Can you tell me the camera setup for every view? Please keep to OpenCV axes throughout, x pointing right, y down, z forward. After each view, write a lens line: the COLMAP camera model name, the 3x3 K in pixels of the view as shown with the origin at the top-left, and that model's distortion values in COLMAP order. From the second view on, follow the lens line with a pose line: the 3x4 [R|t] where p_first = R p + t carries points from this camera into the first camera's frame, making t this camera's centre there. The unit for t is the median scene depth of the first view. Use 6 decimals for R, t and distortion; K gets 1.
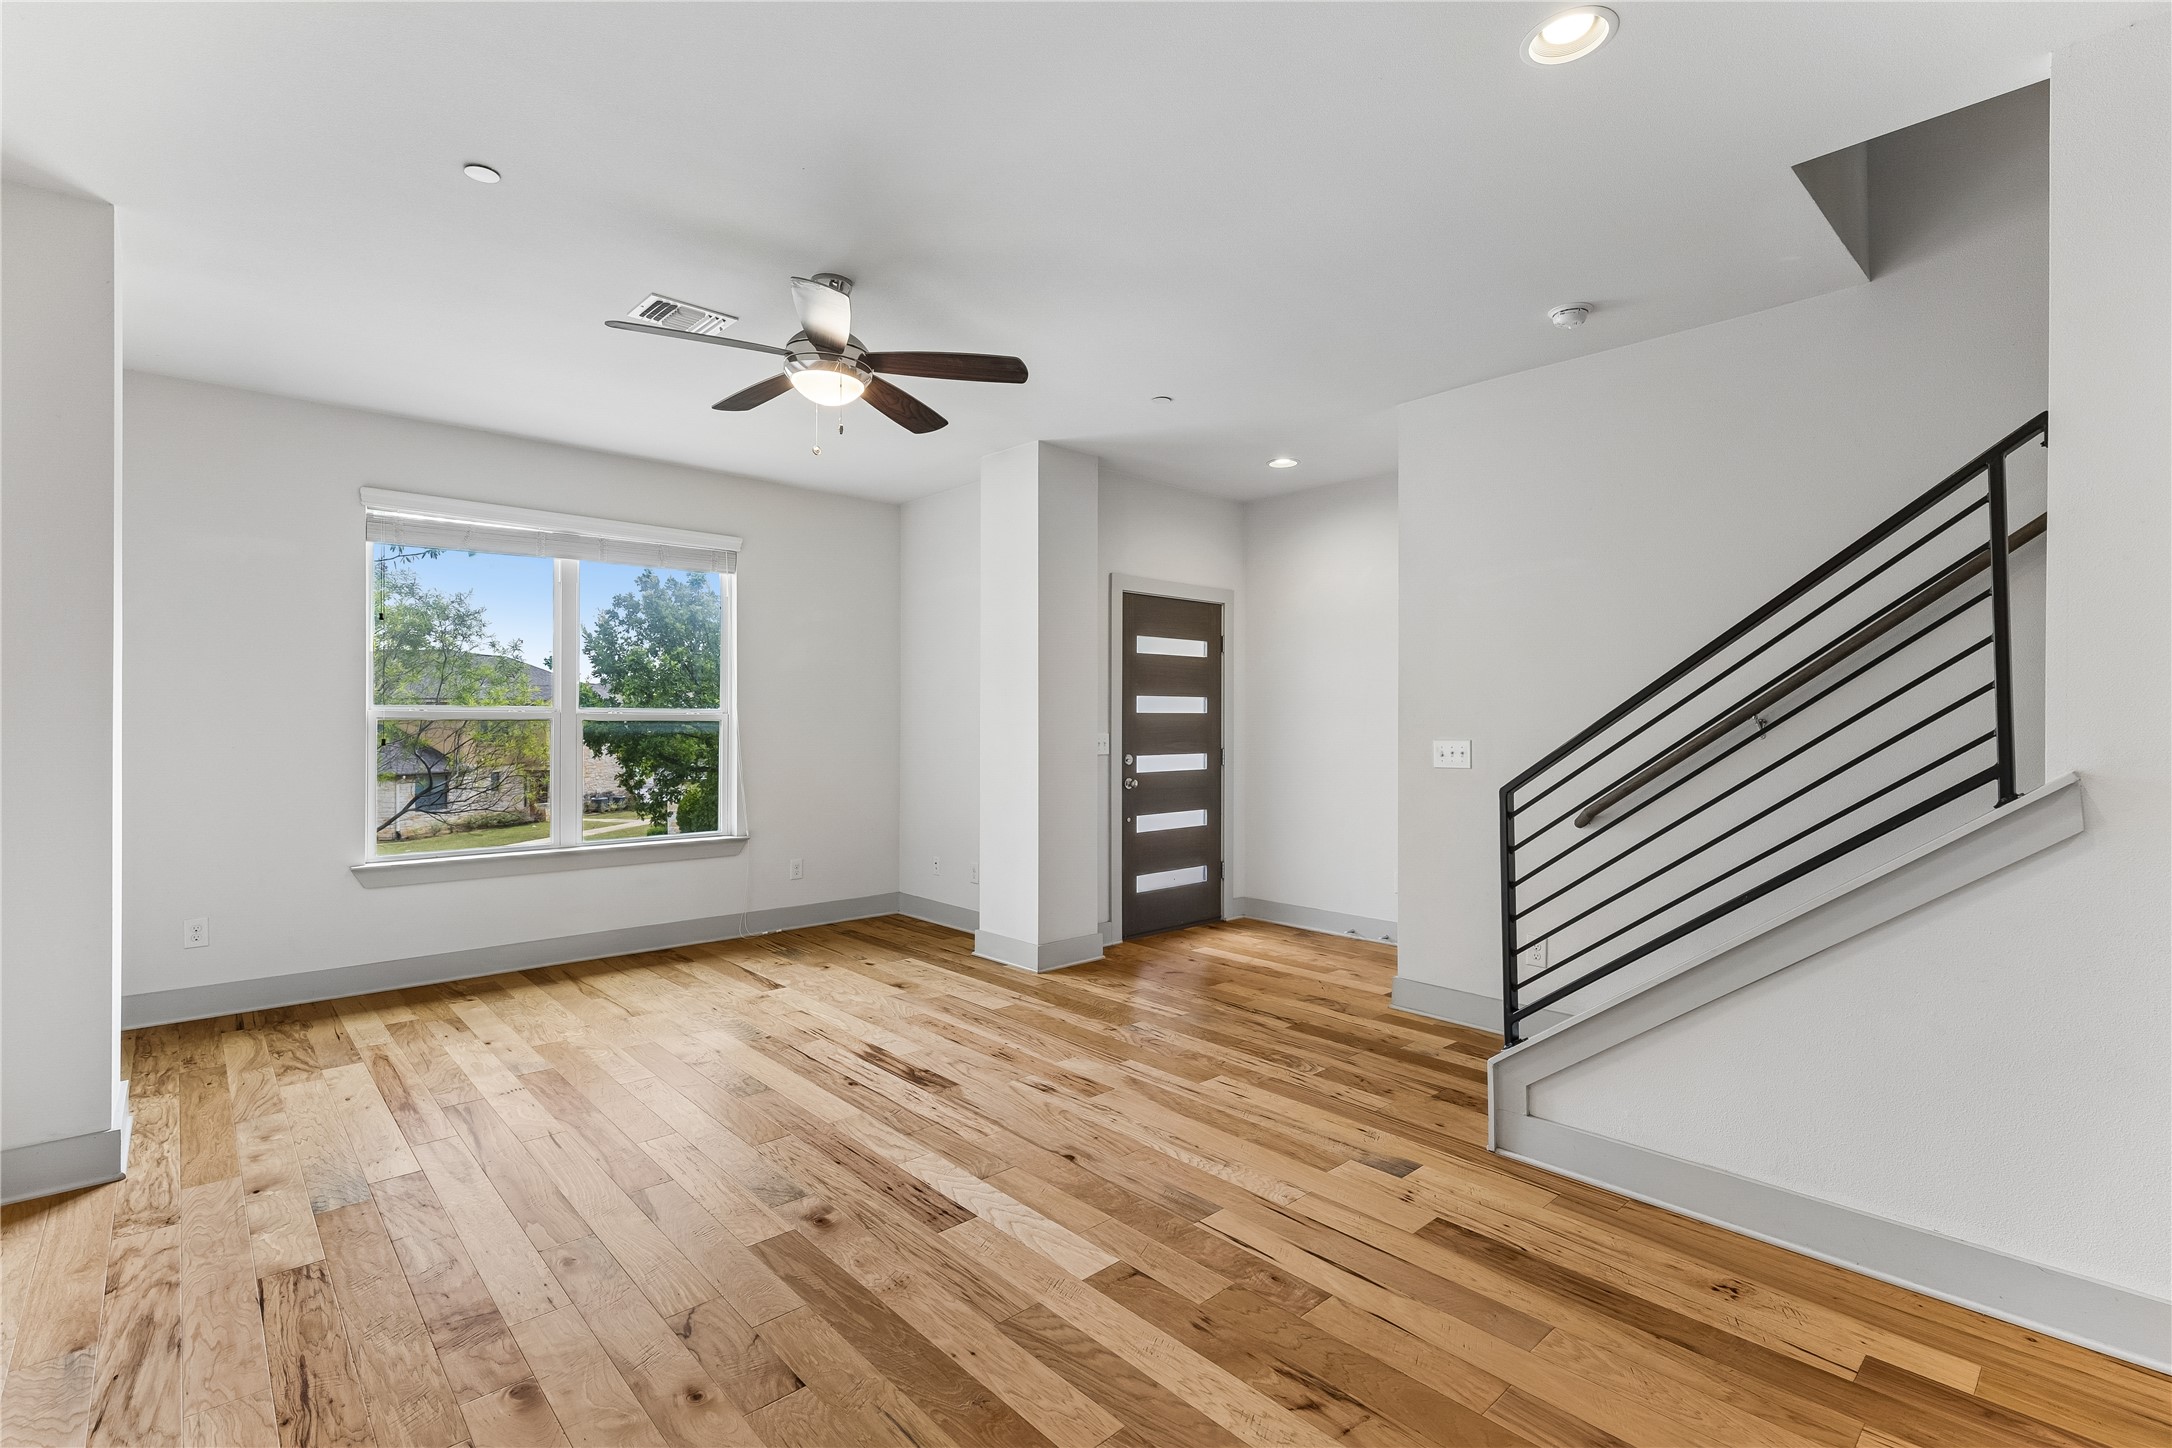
lens RADIAL K [[990.1, 0, 1087.9], [0, 990.1, 723.2], [0, 0, 1]] dist [0.009700, -0.001855]
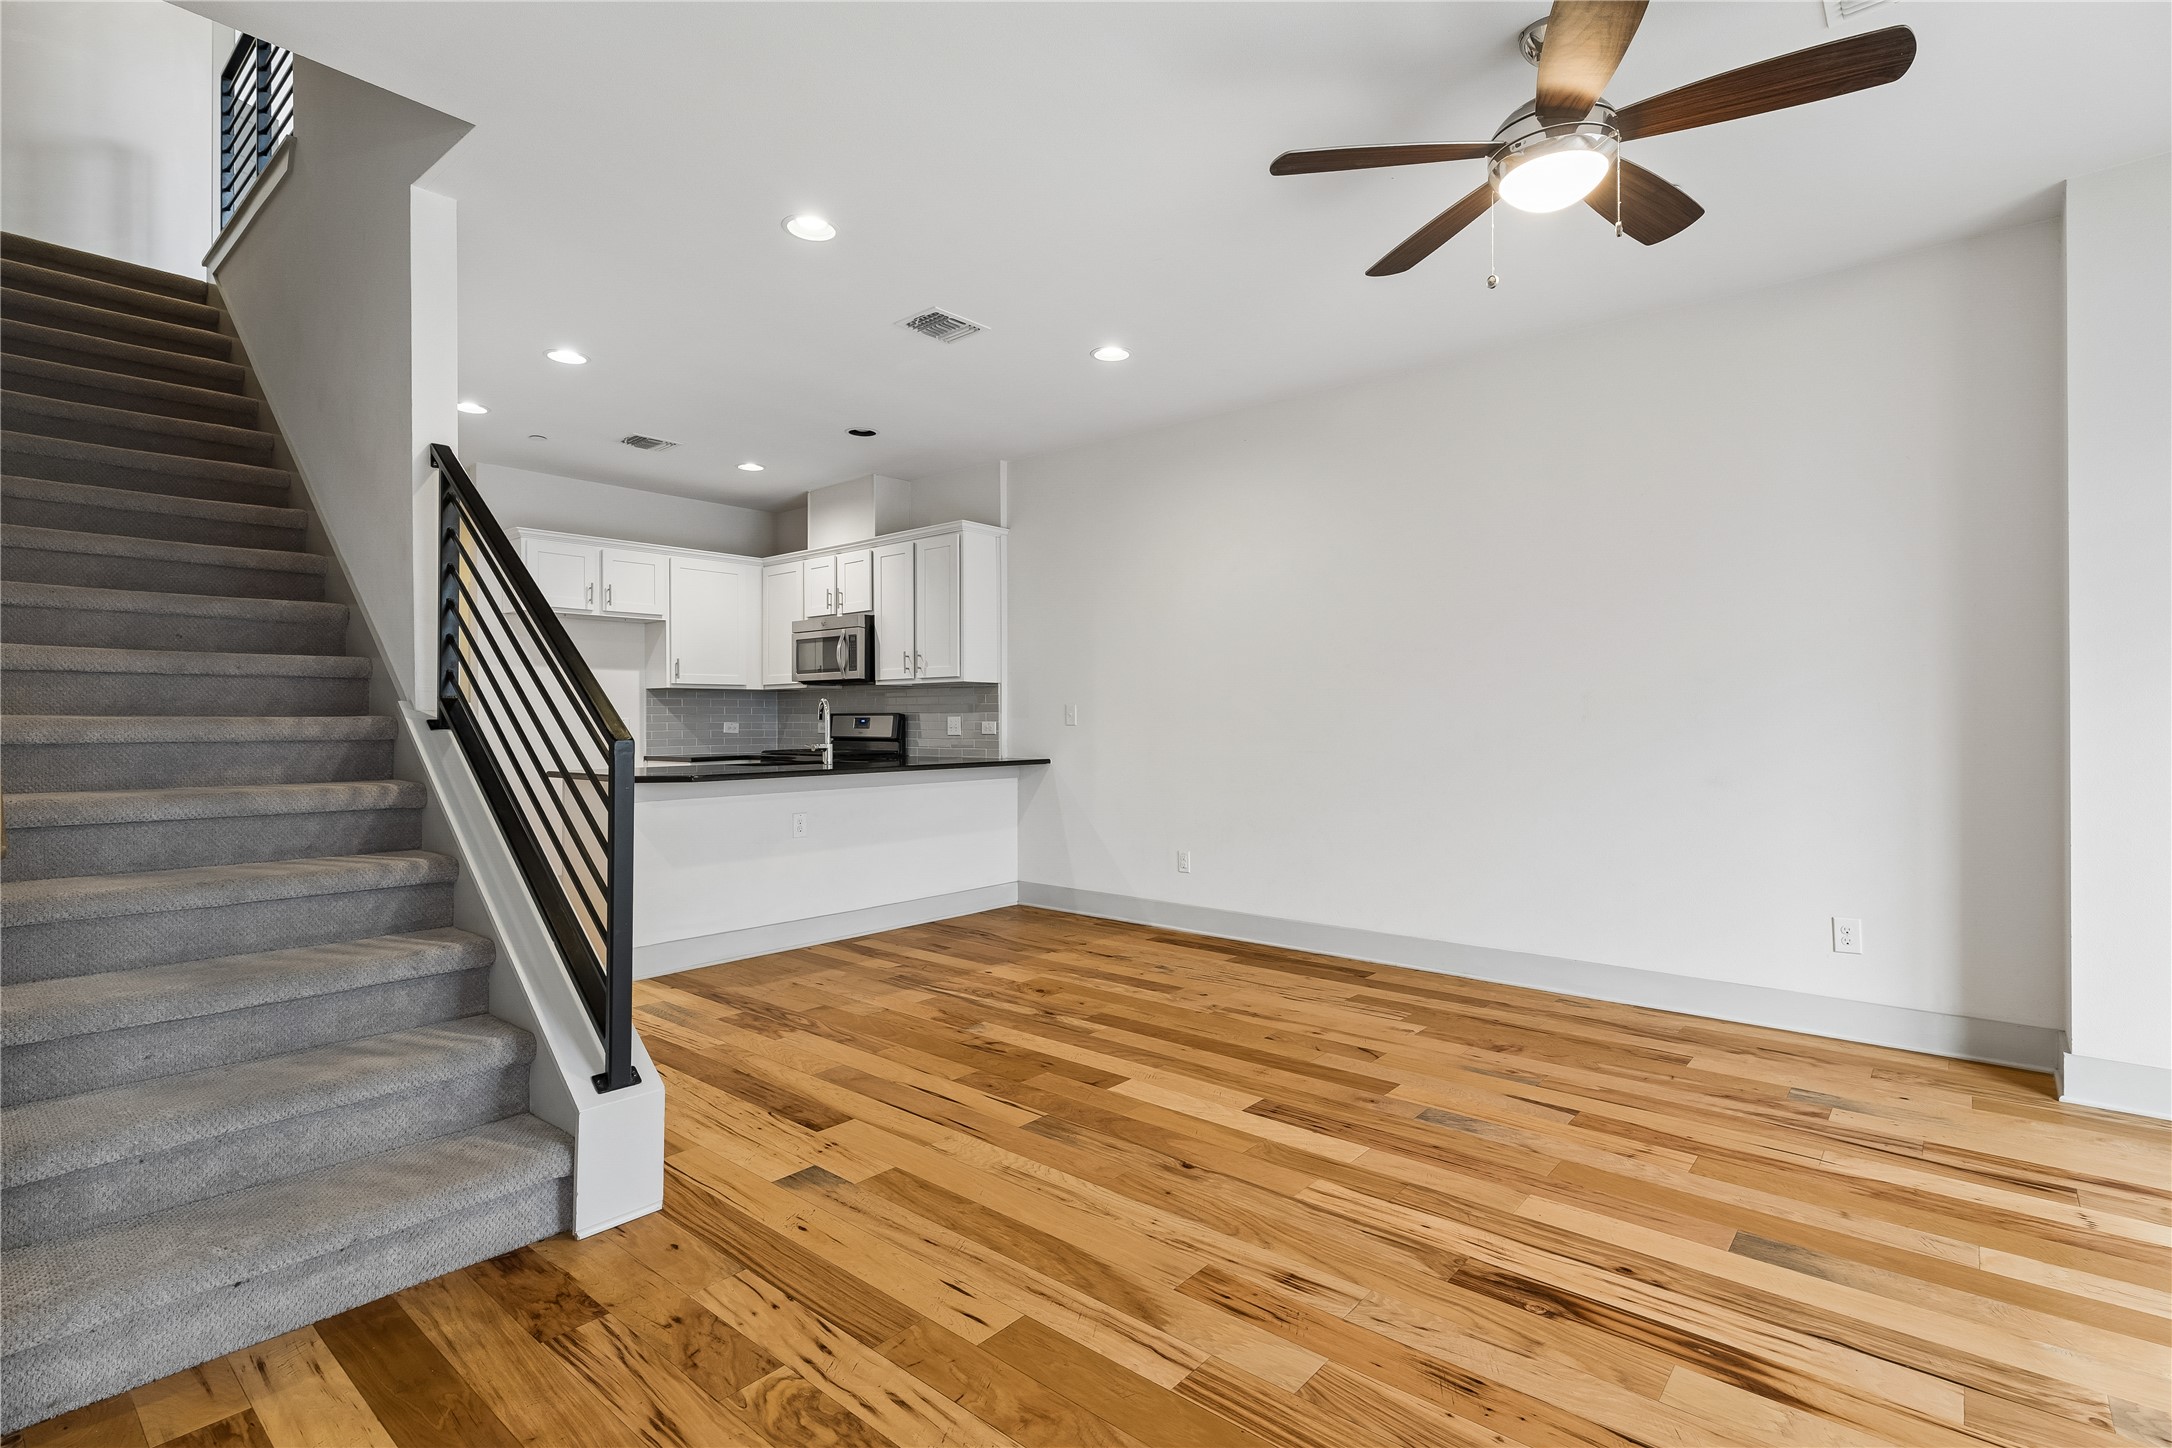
lens RADIAL K [[1023.9, 0, 1095.3], [0, 1023.9, 725.0], [0, 0, 1]] dist [0.003477, 0.001072]
pose [[-0.992232, -0.000478, -0.124397, 0.143908], [-0.001447, 0.999969, 0.007706, 0.042027], [0.124390, 0.007826, -0.992203, 1.562590]]
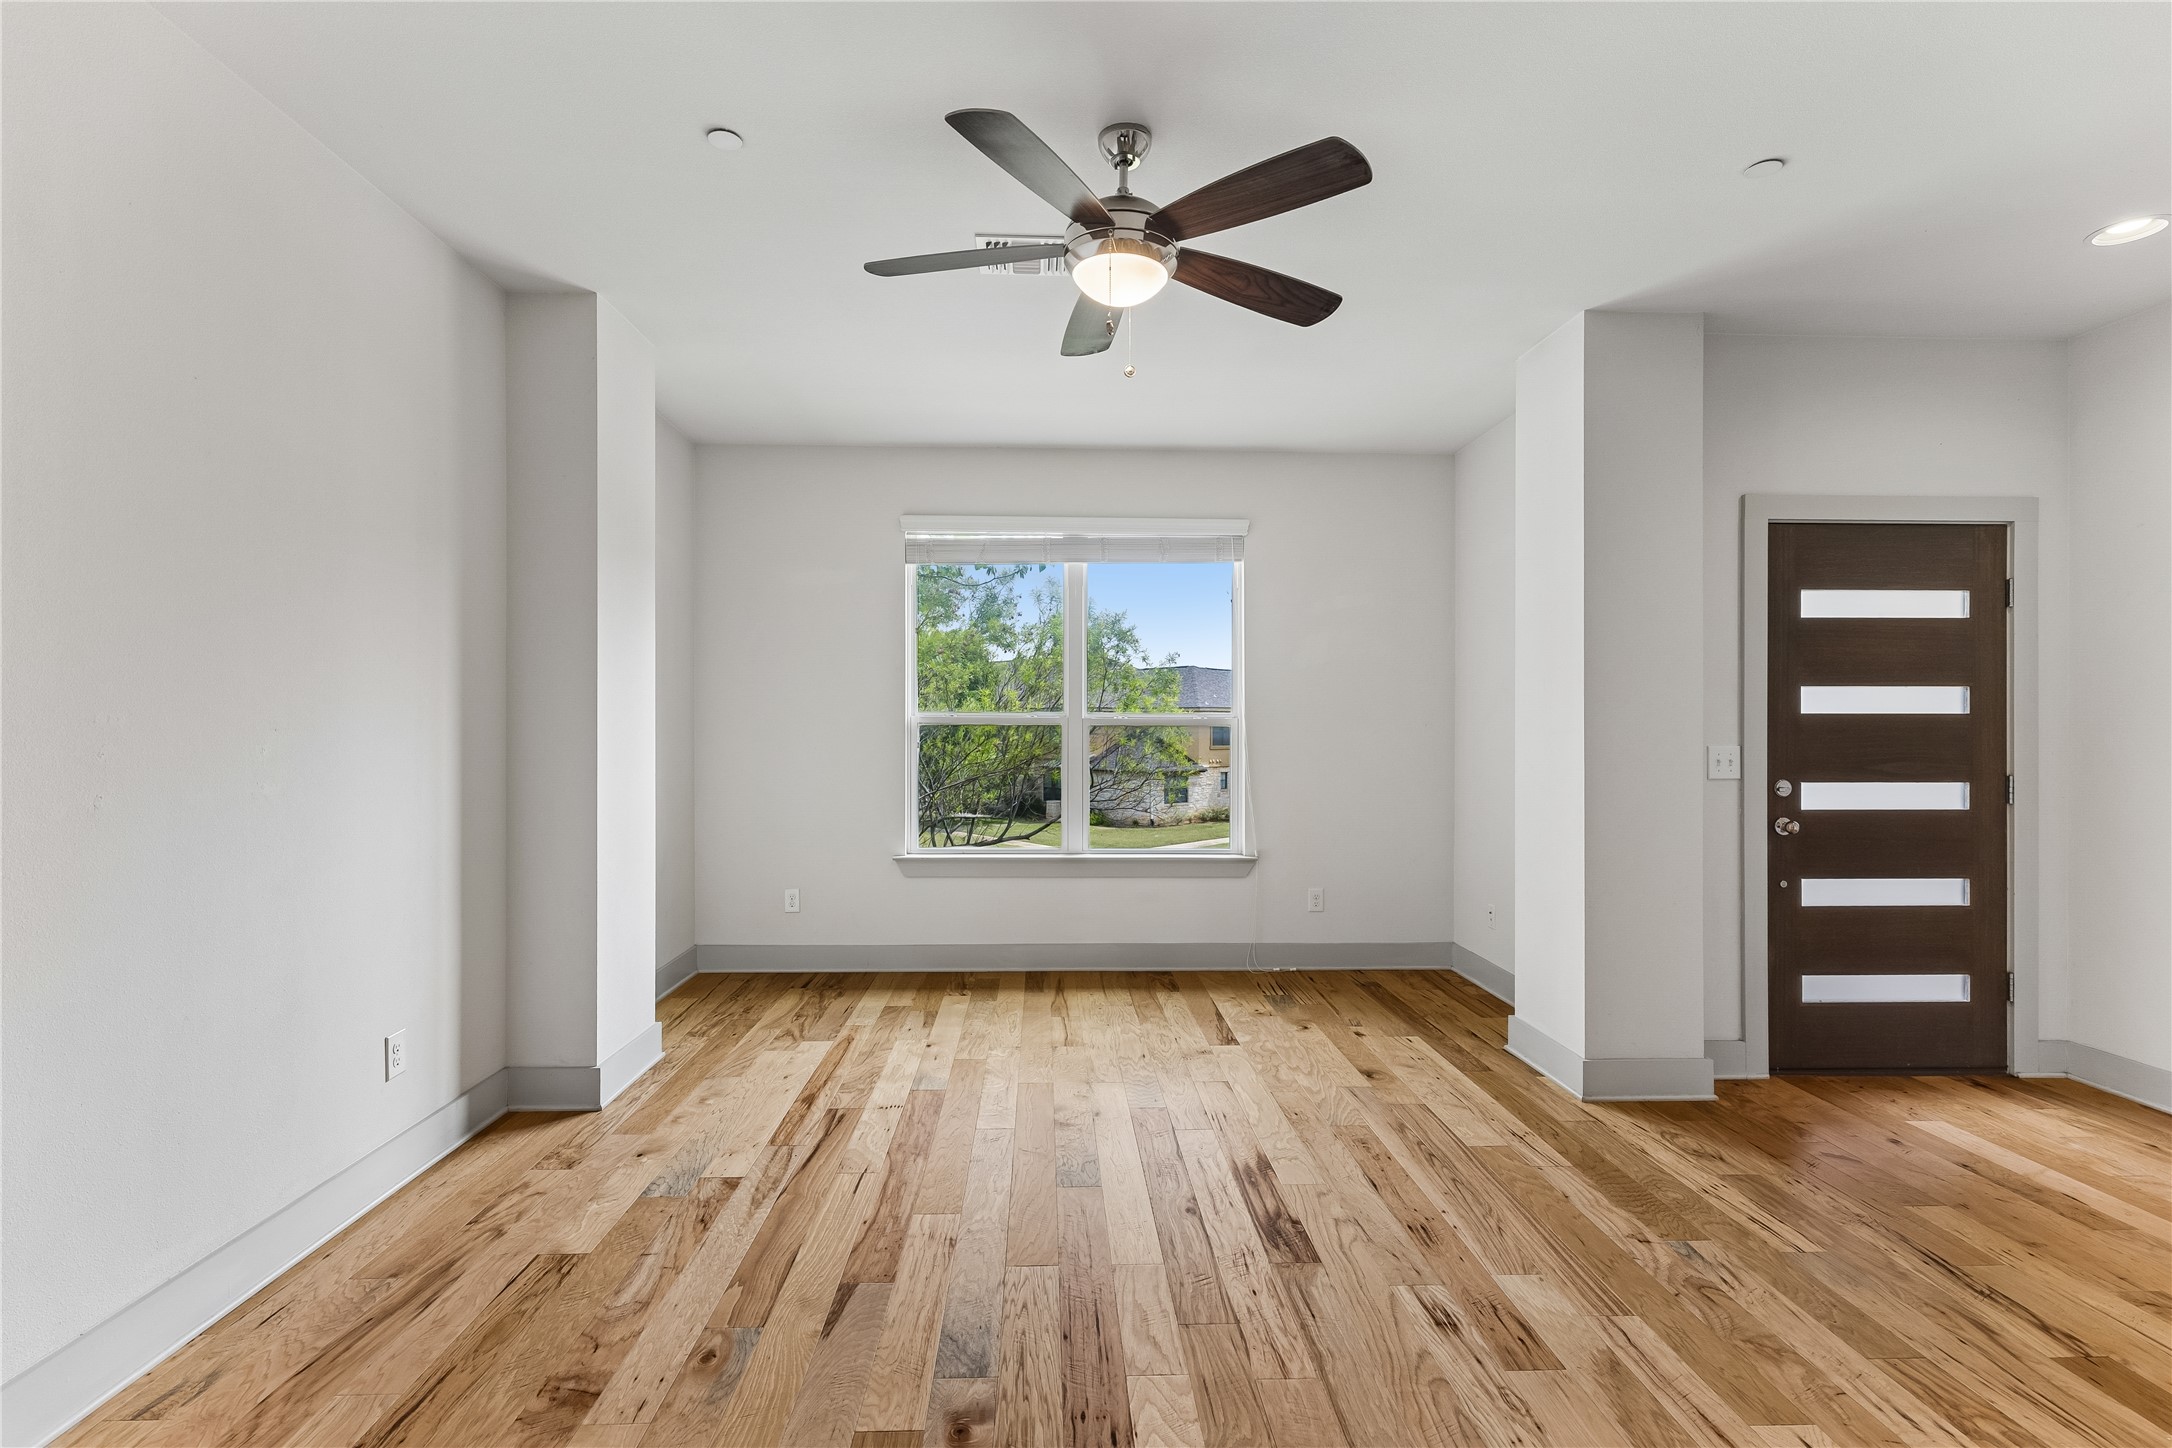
lens RADIAL K [[990.1, 0, 1078.0], [0, 990.1, 727.4], [0, 0, 1]] dist [0.009700, -0.001855]
pose [[0.758254, 0.001045, -0.651958, 0.186515], [-0.003071, 0.999993, -0.001969, 0.001111], [0.651952, 0.003496, 0.758252, 0.378745]]
